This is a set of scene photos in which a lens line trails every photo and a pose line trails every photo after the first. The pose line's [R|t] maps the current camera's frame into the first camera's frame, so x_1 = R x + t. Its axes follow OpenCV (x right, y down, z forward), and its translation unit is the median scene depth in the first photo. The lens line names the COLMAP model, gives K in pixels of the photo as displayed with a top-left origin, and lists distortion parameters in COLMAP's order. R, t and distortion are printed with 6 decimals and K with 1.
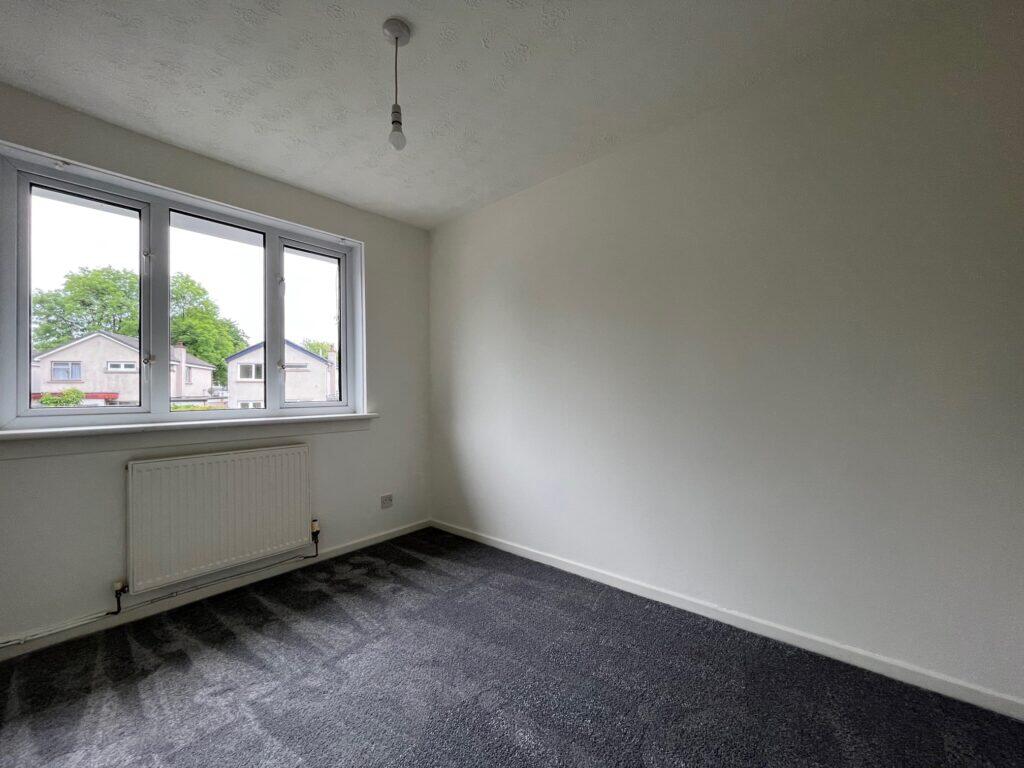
lens RADIAL K [[409.7, 0, 509.3], [0, 409.7, 386.8], [0, 0, 1]] dist [-0.001072, -0.000554]
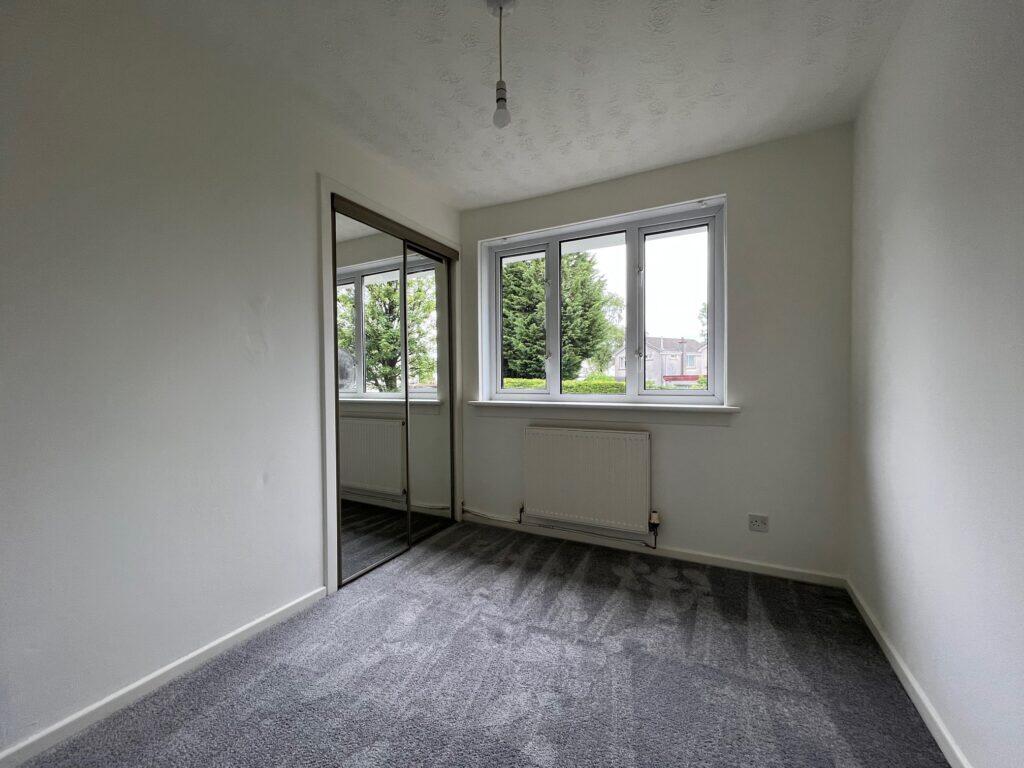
lens RADIAL K [[409.7, 0, 509.3], [0, 409.7, 386.8], [0, 0, 1]] dist [-0.001072, -0.000554]
pose [[0.245399, 0.023832, -0.969129, 0.414742], [0.014583, 0.999494, 0.028271, -0.002102], [0.969312, -0.021070, 0.244927, 0.482994]]
